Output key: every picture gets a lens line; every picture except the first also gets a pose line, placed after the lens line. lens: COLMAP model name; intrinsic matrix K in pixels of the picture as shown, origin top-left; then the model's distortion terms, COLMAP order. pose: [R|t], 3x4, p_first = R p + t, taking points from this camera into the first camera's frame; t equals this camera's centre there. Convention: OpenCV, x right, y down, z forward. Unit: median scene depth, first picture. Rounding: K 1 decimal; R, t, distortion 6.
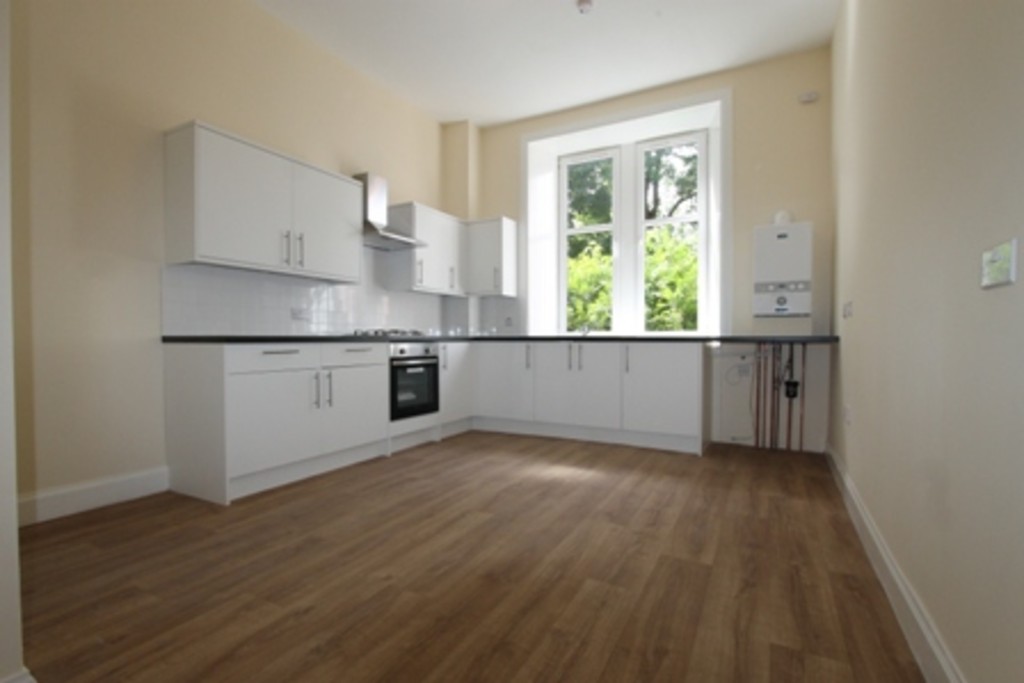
lens RADIAL K [[486.9, 0, 512.2], [0, 486.9, 339.7], [0, 0, 1]] dist [-0.007127, -0.000179]
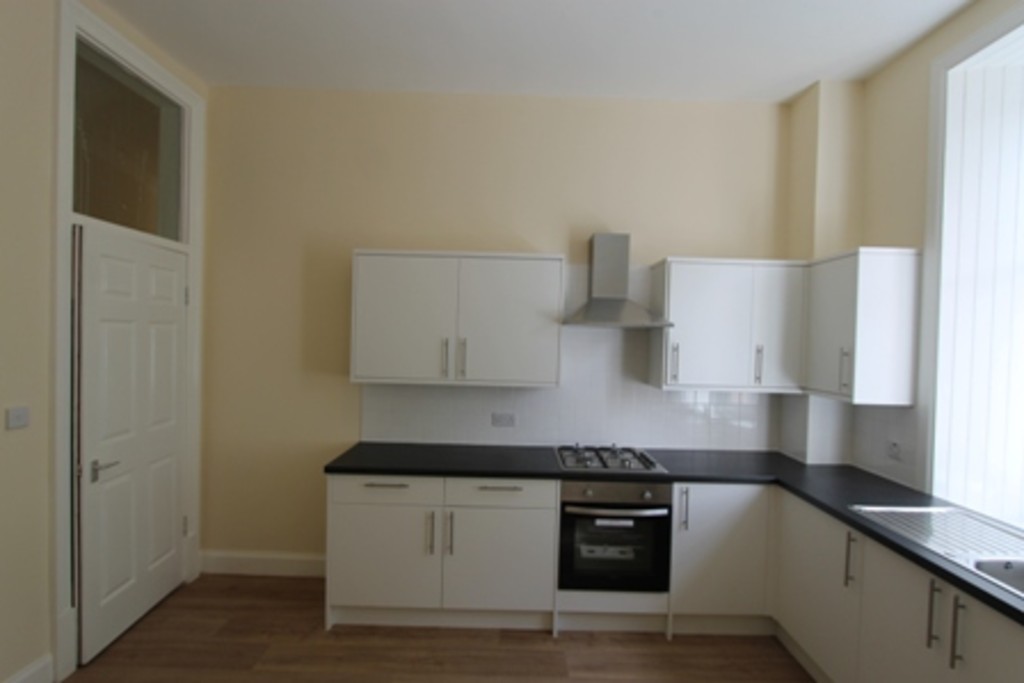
lens RADIAL K [[486.9, 0, 513.7], [0, 486.9, 346.1], [0, 0, 1]] dist [-0.007127, -0.000179]
pose [[0.478256, 0.026884, -0.877809, 0.332969], [-0.028878, 0.999472, 0.014877, -0.196589], [0.877745, 0.018234, 0.478780, 0.592325]]
